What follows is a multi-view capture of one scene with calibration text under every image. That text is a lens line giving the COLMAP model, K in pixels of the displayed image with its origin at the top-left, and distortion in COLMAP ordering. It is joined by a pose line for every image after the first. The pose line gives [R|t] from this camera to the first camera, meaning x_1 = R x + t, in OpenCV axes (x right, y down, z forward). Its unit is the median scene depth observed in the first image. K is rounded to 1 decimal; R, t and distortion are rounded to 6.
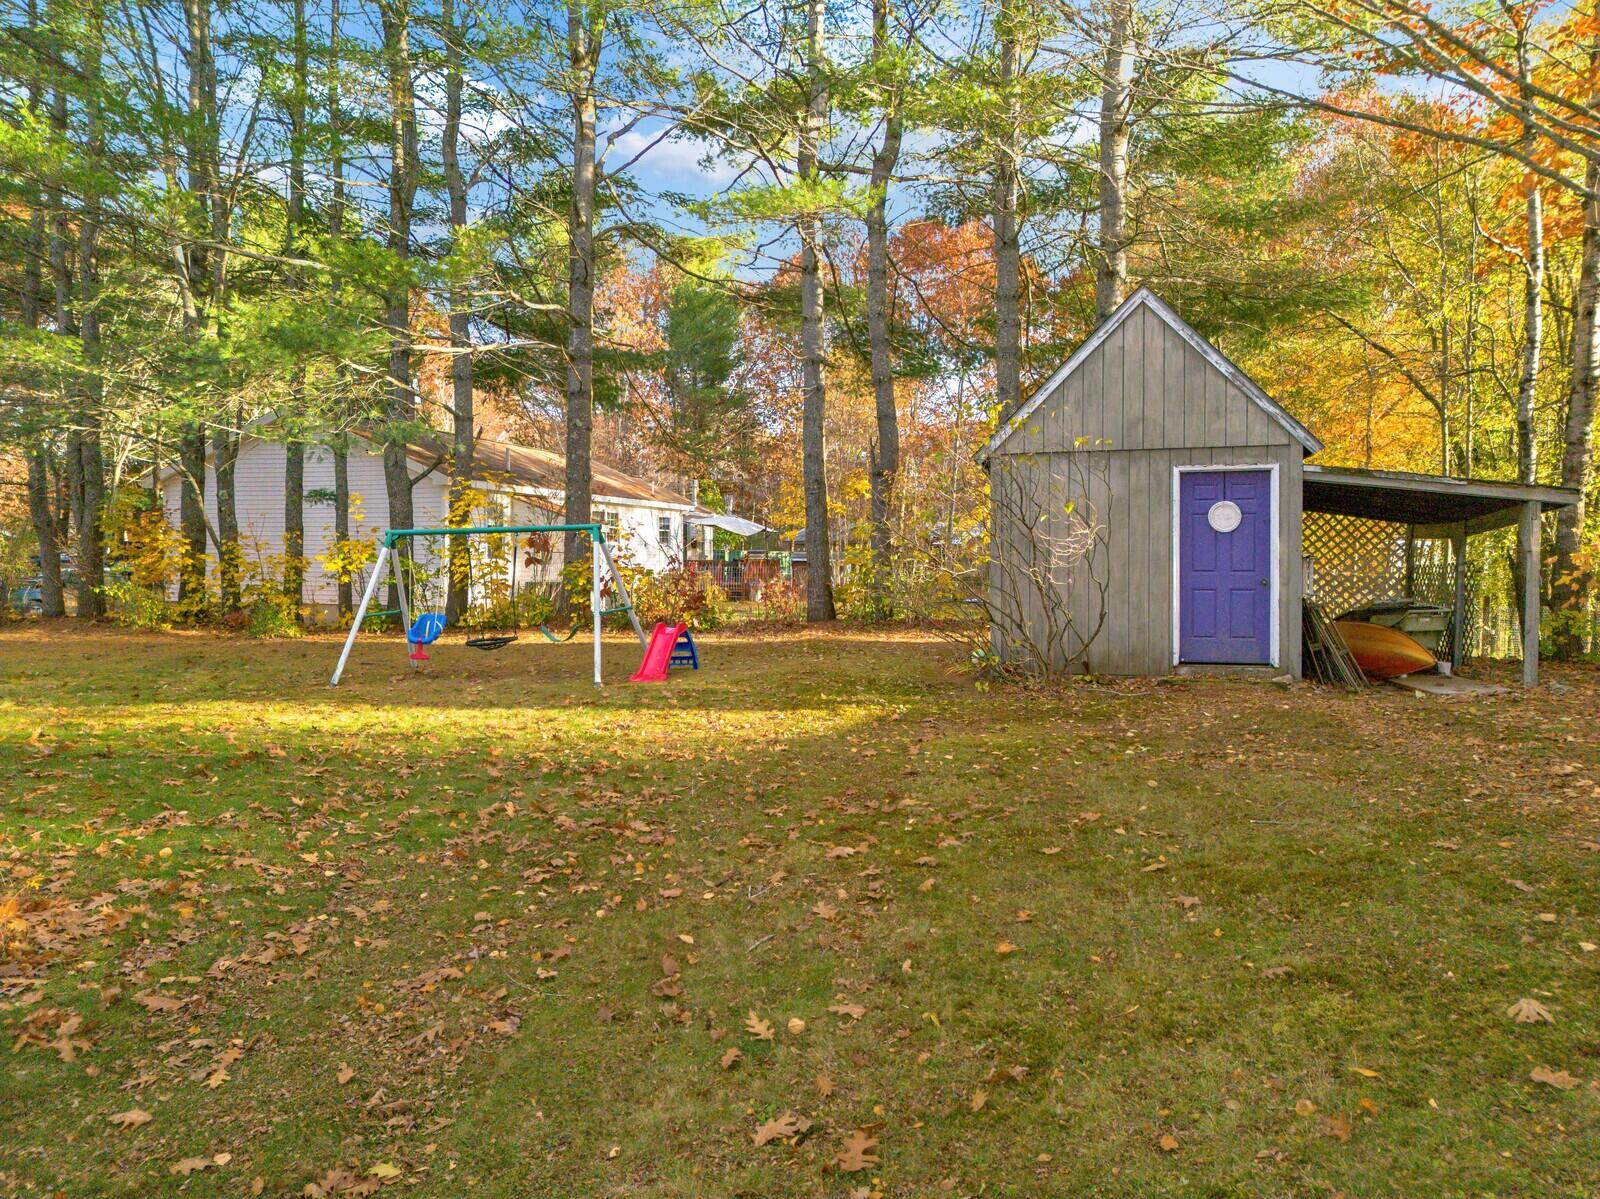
lens RADIAL K [[1108.1, 0, 803.5], [0, 1108.1, 582.3], [0, 0, 1]] dist [0.079682, -0.057423]
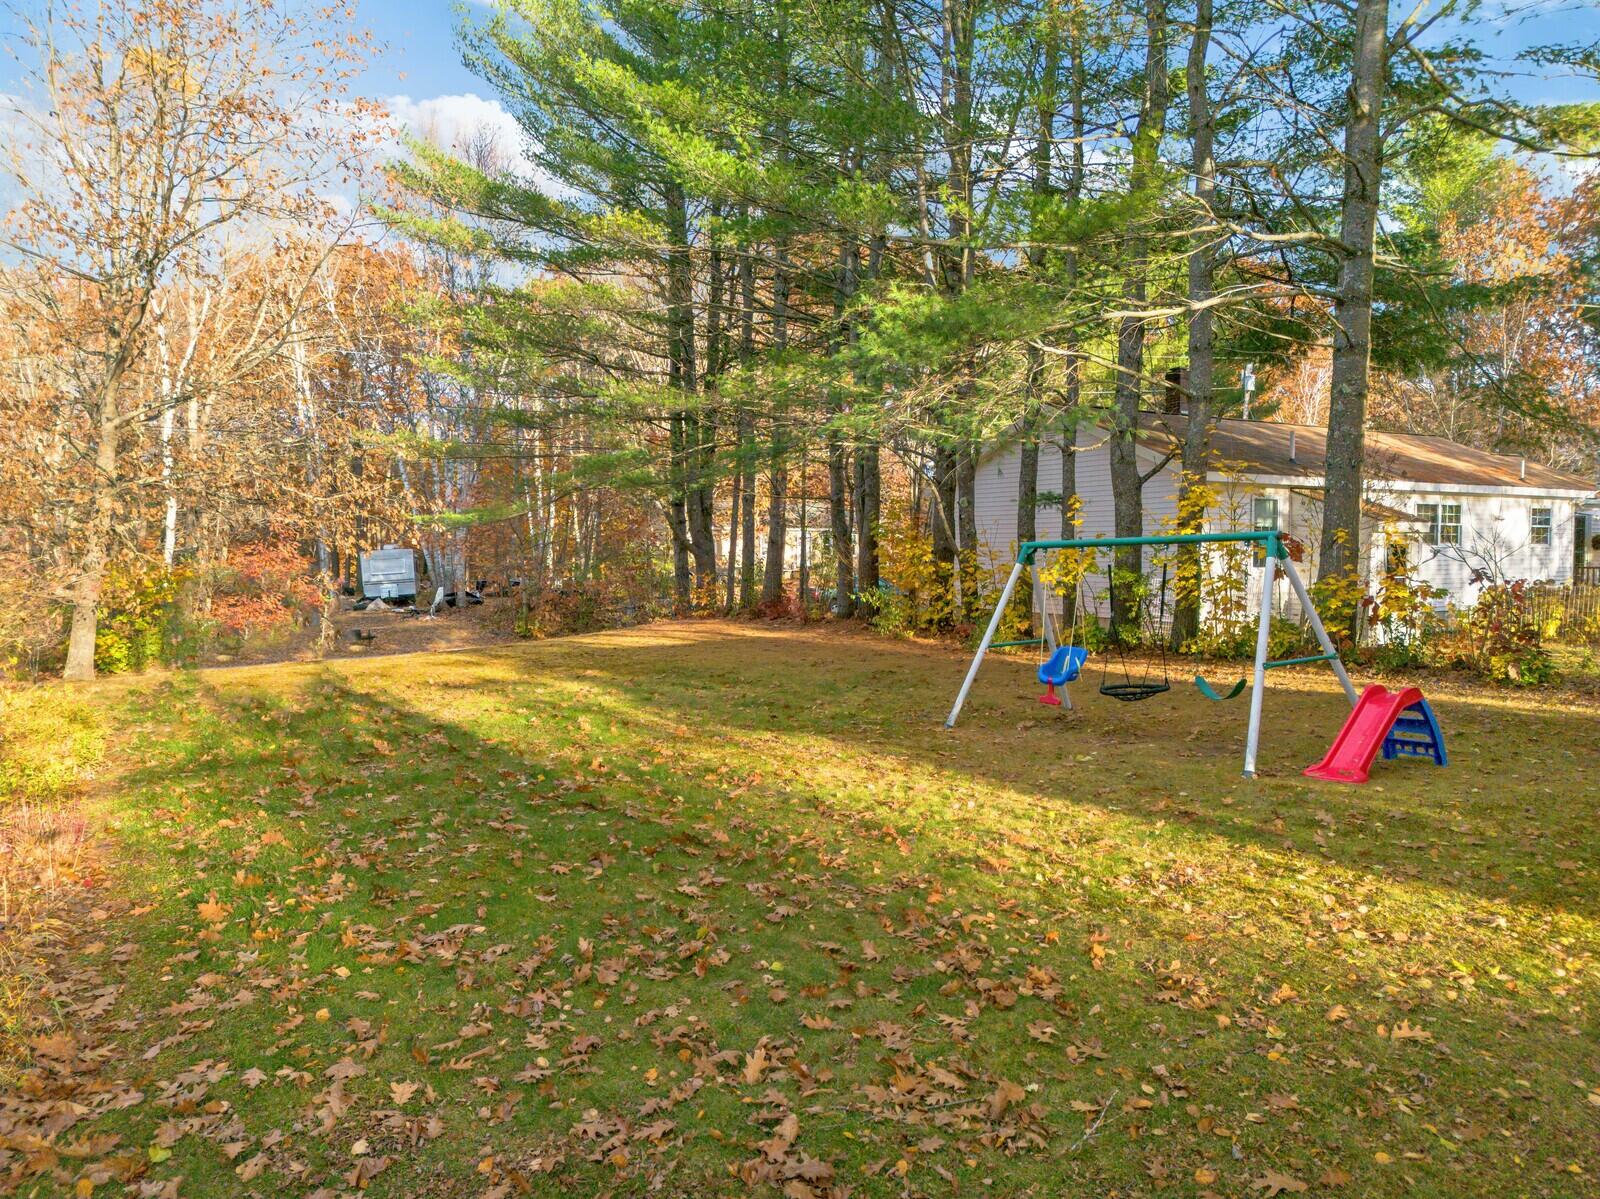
lens RADIAL K [[1108.1, 0, 803.5], [0, 1108.1, 582.3], [0, 0, 1]] dist [0.079682, -0.057423]
pose [[0.733485, 0.017541, -0.679479, 0.042735], [-0.015973, 0.999836, 0.008569, -0.013934], [0.679518, 0.004568, 0.733645, 0.196527]]
